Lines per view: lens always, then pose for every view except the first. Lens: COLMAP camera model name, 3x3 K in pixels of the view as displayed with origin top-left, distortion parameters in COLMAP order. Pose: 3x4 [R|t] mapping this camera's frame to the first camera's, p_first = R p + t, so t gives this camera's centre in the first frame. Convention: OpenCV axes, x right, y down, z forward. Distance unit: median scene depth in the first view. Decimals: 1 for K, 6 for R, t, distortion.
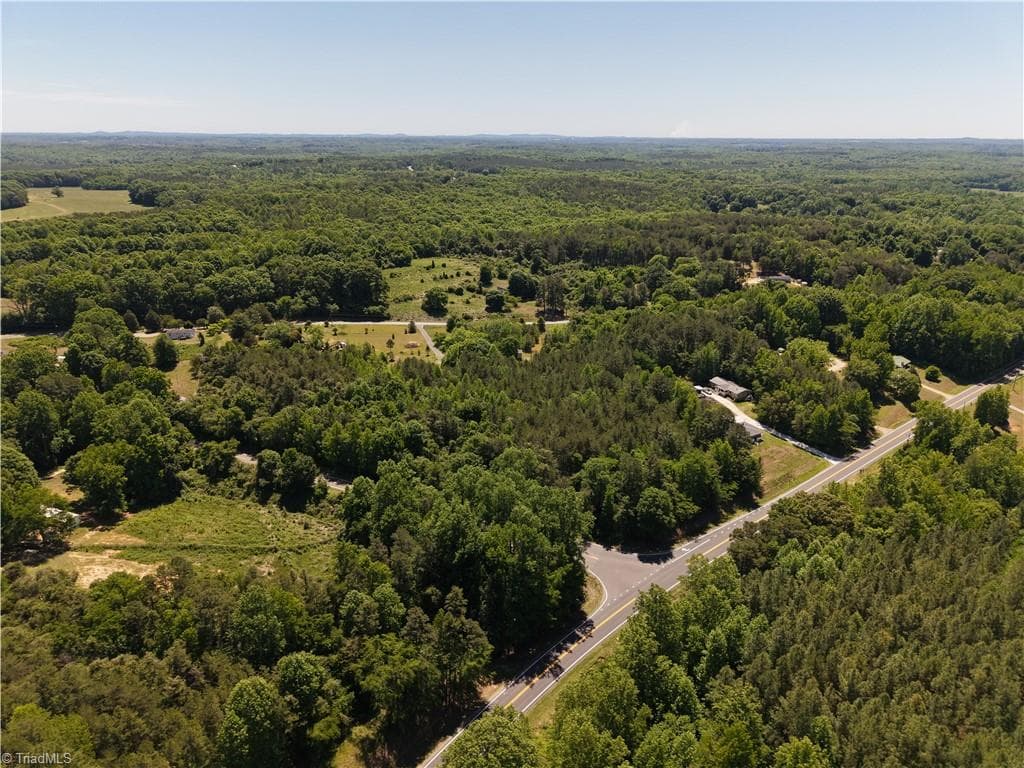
lens RADIAL K [[684.9, 0, 514.9], [0, 684.9, 382.2], [0, 0, 1]] dist [0.018925, -0.018226]
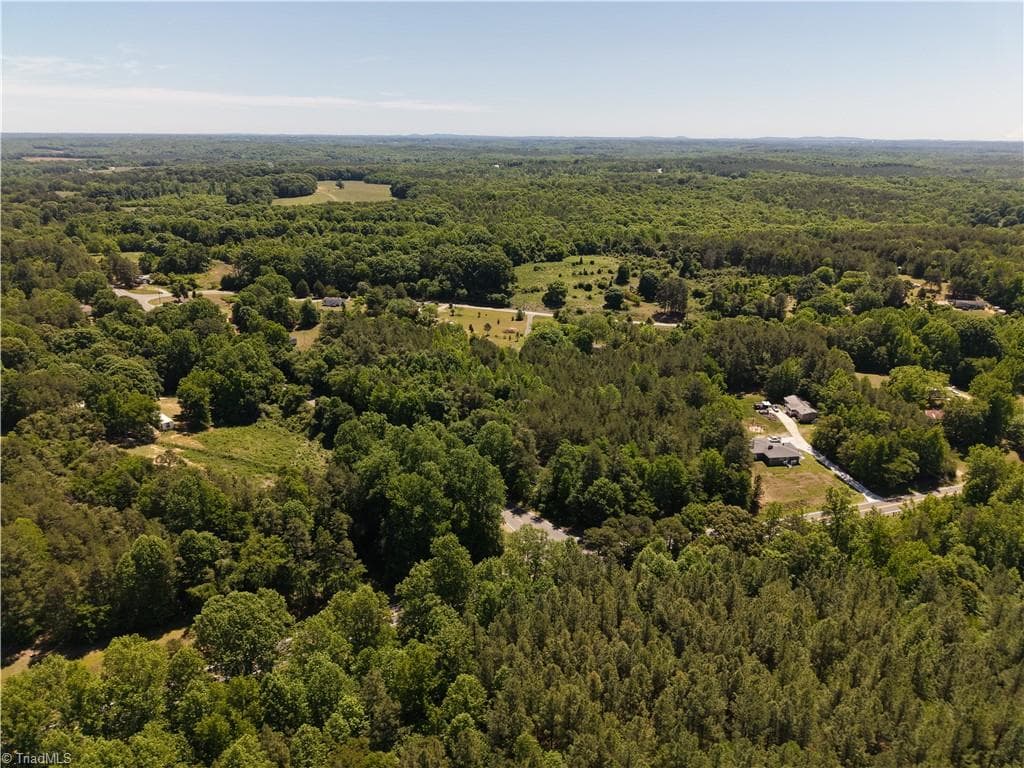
lens RADIAL K [[684.9, 0, 514.0], [0, 684.9, 384.6], [0, 0, 1]] dist [0.018925, -0.018226]
pose [[0.927733, 0.128163, -0.350550, 0.238327], [-0.128216, 0.991476, 0.023165, 0.004455], [0.350531, 0.023455, 0.936257, -0.008094]]
